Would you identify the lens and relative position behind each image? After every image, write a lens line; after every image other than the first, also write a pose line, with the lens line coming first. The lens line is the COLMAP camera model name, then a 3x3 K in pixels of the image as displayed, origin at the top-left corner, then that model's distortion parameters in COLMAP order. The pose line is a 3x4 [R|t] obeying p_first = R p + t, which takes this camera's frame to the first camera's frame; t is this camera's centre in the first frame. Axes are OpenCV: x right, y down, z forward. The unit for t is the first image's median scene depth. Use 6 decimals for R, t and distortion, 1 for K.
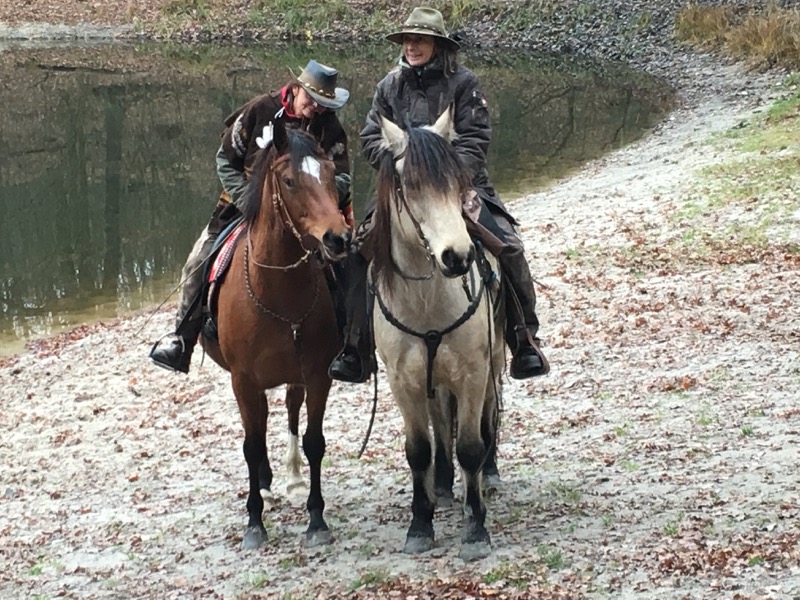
lens RADIAL K [[2211.1, 0, 400.0], [0, 2211.1, 300.0], [0, 0, 1]] dist [0.058402, 0.373112]
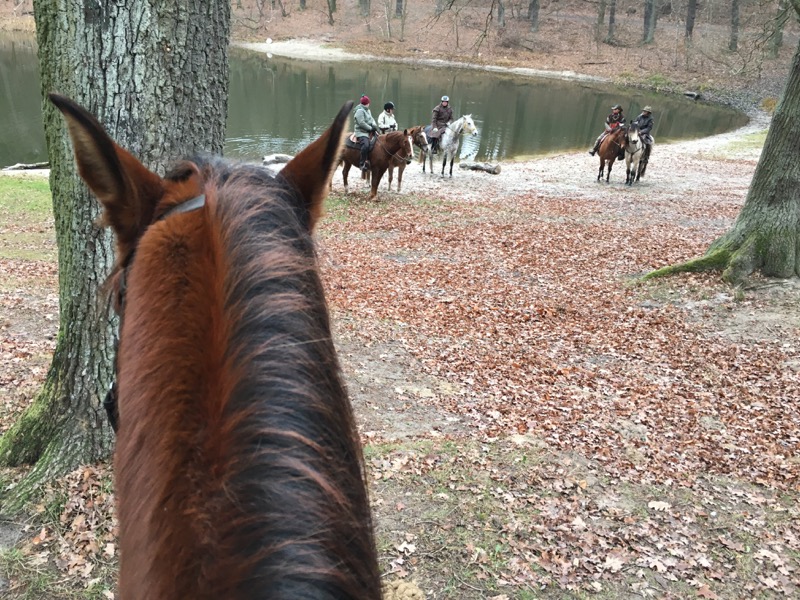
lens RADIAL K [[673.7, 0, 394.6], [0, 673.7, 300.3], [0, 0, 1]] dist [0.073518, -0.107097]
pose [[0.906756, 0.251403, -0.338513, 0.032493], [-0.172071, 0.953550, 0.247254, 0.009018], [0.384949, -0.165951, 0.907896, -0.233624]]
